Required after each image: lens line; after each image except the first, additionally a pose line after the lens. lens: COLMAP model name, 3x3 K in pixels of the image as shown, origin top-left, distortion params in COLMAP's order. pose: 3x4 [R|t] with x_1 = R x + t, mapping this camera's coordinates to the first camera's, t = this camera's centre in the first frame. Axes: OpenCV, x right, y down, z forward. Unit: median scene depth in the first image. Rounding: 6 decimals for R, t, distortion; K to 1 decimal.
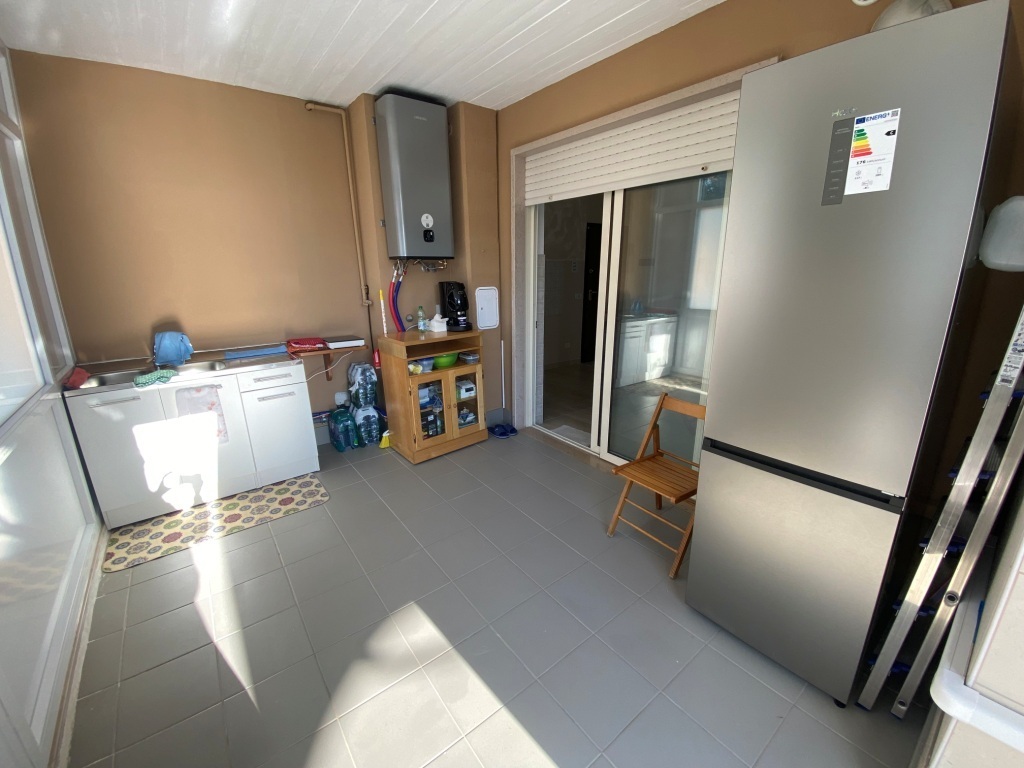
lens RADIAL K [[416.8, 0, 513.5], [0, 416.8, 376.5], [0, 0, 1]] dist [0.010314, -0.016102]
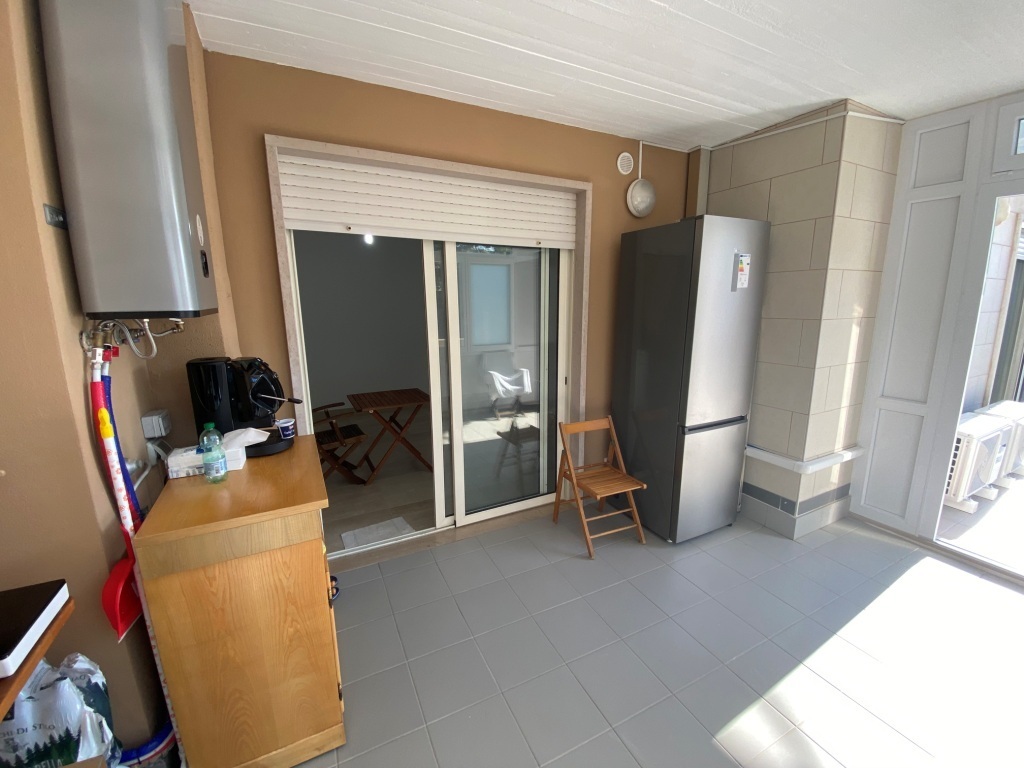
lens RADIAL K [[416.8, 0, 490.5], [0, 416.8, 374.1], [0, 0, 1]] dist [0.010314, -0.016102]
pose [[0.202758, -0.157788, 0.966433, -0.812837], [0.250725, 0.962399, 0.104527, -0.271522], [-0.946587, 0.221115, 0.234695, 0.889725]]
